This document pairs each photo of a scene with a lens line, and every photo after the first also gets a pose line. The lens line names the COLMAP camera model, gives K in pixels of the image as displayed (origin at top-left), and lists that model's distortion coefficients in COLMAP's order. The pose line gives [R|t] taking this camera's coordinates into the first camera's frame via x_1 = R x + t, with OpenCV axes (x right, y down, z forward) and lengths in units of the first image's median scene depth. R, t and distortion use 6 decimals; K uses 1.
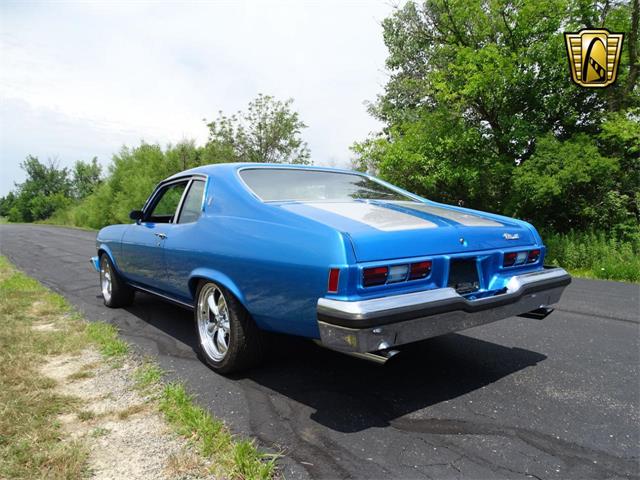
lens RADIAL K [[478.4, 0, 320.0], [0, 478.4, 240.0], [0, 0, 1]] dist [0.016024, 0.005949]
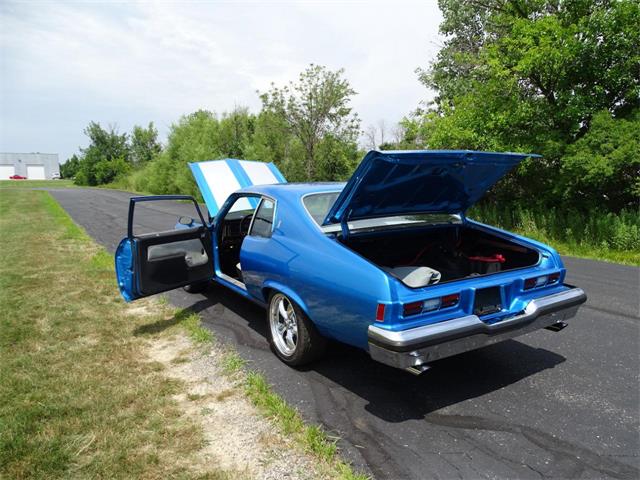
lens RADIAL K [[478.4, 0, 320.0], [0, 478.4, 240.0], [0, 0, 1]] dist [0.016024, 0.005949]
pose [[0.994886, 0.012215, -0.100260, -0.005641], [-0.003991, 0.996638, 0.081829, -0.146658], [0.100922, -0.081011, 0.991591, -0.204377]]
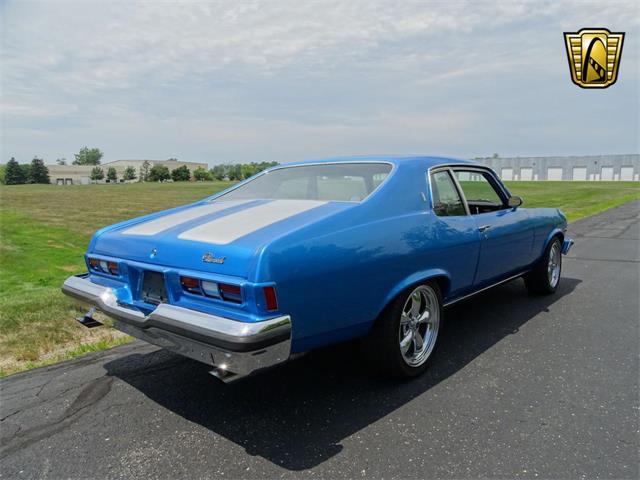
lens RADIAL K [[458.2, 0, 318.0], [0, 458.2, 242.3], [0, 0, 1]] dist [0.000550, 0.001564]
pose [[0.219325, 0.138697, -0.965743, 1.037023], [-0.048043, 0.990178, 0.131295, -0.126100], [0.974468, 0.017601, 0.223835, 0.912421]]
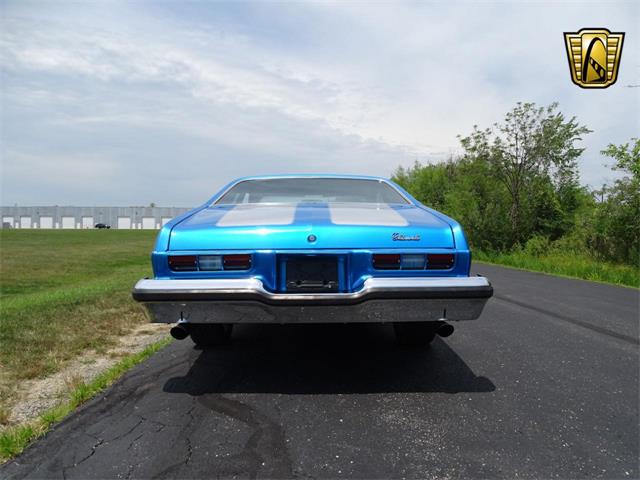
lens RADIAL K [[470.1, 0, 304.4], [0, 470.1, 240.2], [0, 0, 1]] dist [0.004116, 0.005944]
pose [[0.803001, 0.028670, -0.595287, 0.713322], [-0.049891, 0.998570, -0.019207, 0.019896], [0.593885, 0.045123, 0.803283, 0.169189]]
